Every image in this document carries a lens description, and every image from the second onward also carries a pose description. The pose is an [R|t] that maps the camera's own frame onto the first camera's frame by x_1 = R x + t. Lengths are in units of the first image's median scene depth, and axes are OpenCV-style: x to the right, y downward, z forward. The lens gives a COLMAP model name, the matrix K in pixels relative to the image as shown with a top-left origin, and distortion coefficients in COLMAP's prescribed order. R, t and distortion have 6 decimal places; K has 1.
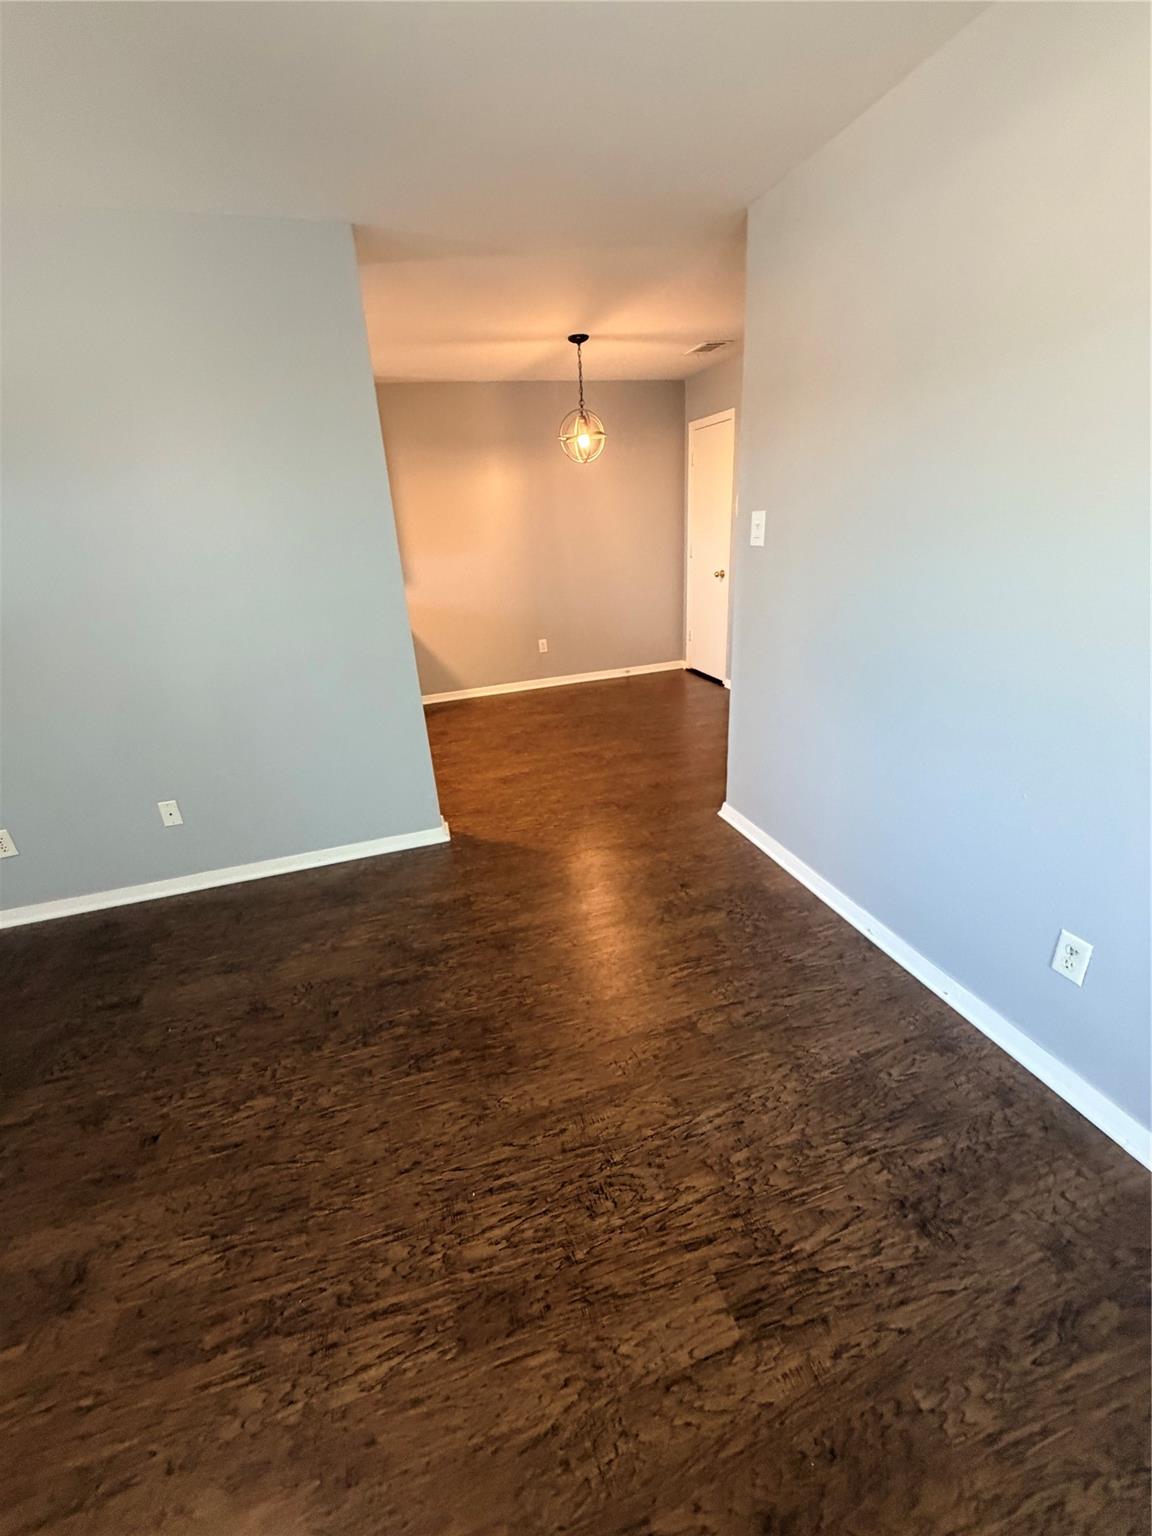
lens RADIAL K [[616.4, 0, 577.4], [0, 616.4, 773.1], [0, 0, 1]] dist [-0.001106, -0.000136]
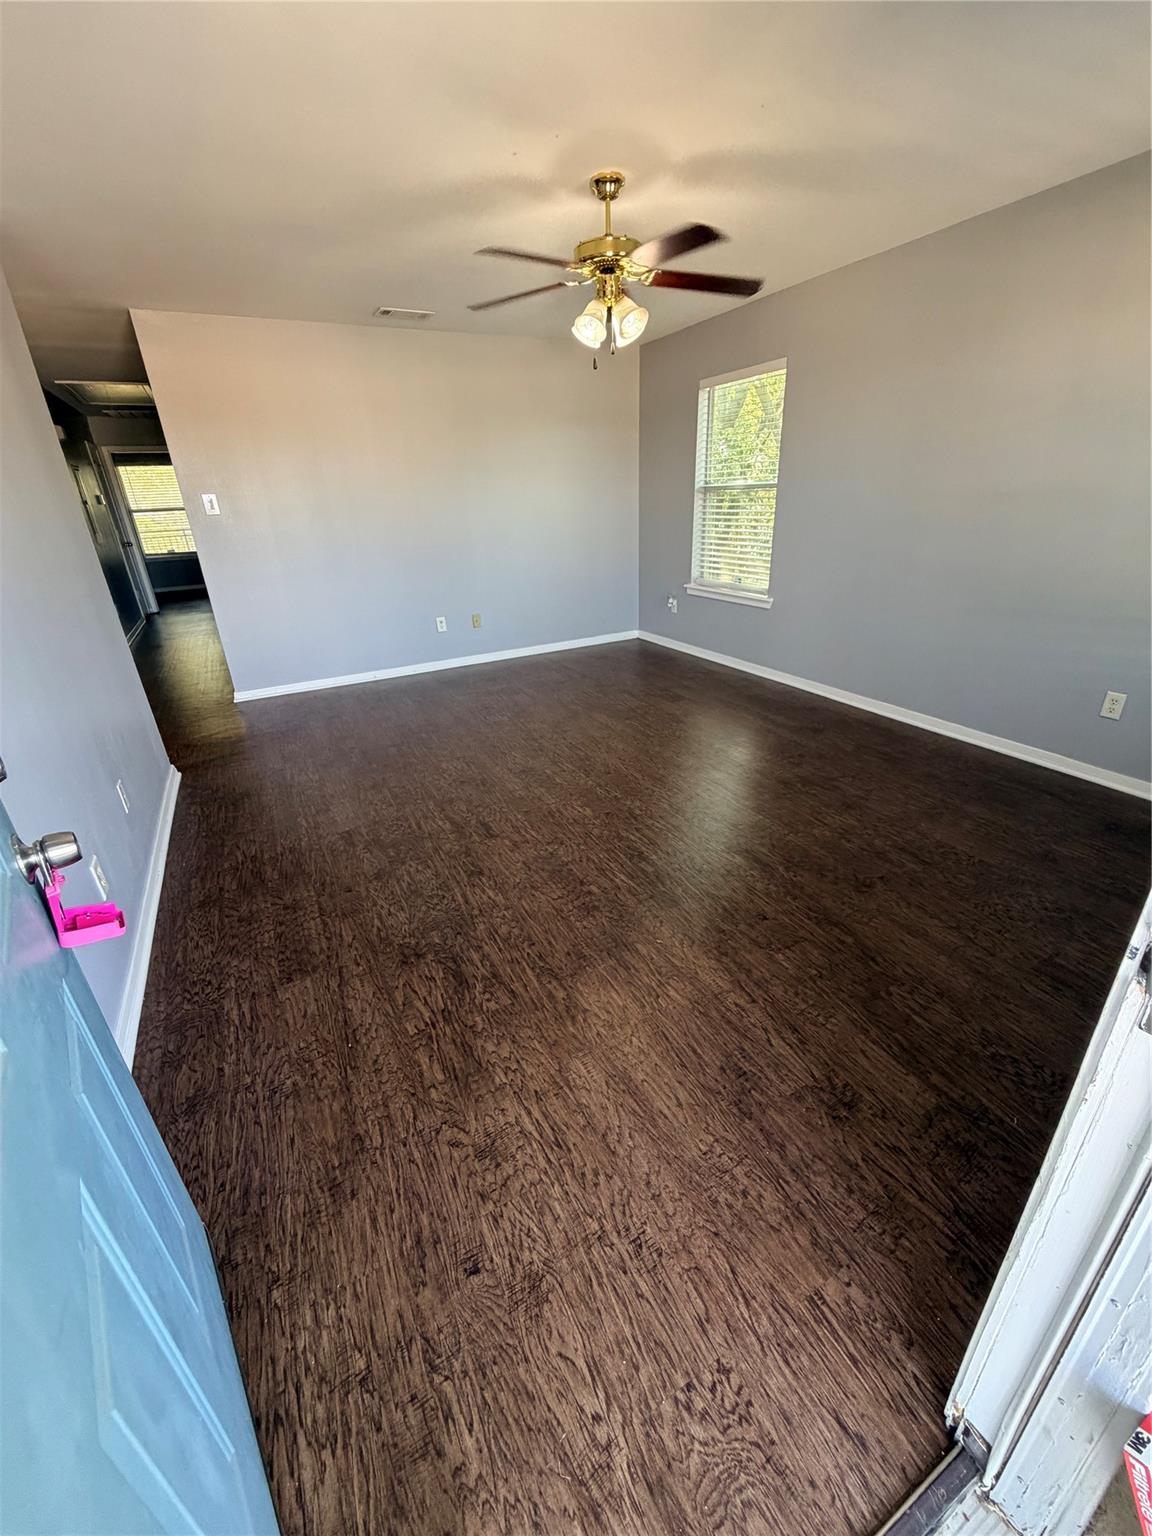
lens RADIAL K [[616.4, 0, 582.3], [0, 616.4, 765.7], [0, 0, 1]] dist [-0.001106, -0.000136]
pose [[-0.193576, -0.339363, 0.920522, -2.302734], [0.424940, 0.816688, 0.390444, -0.052121], [-0.884282, 0.466748, -0.013882, 0.593035]]
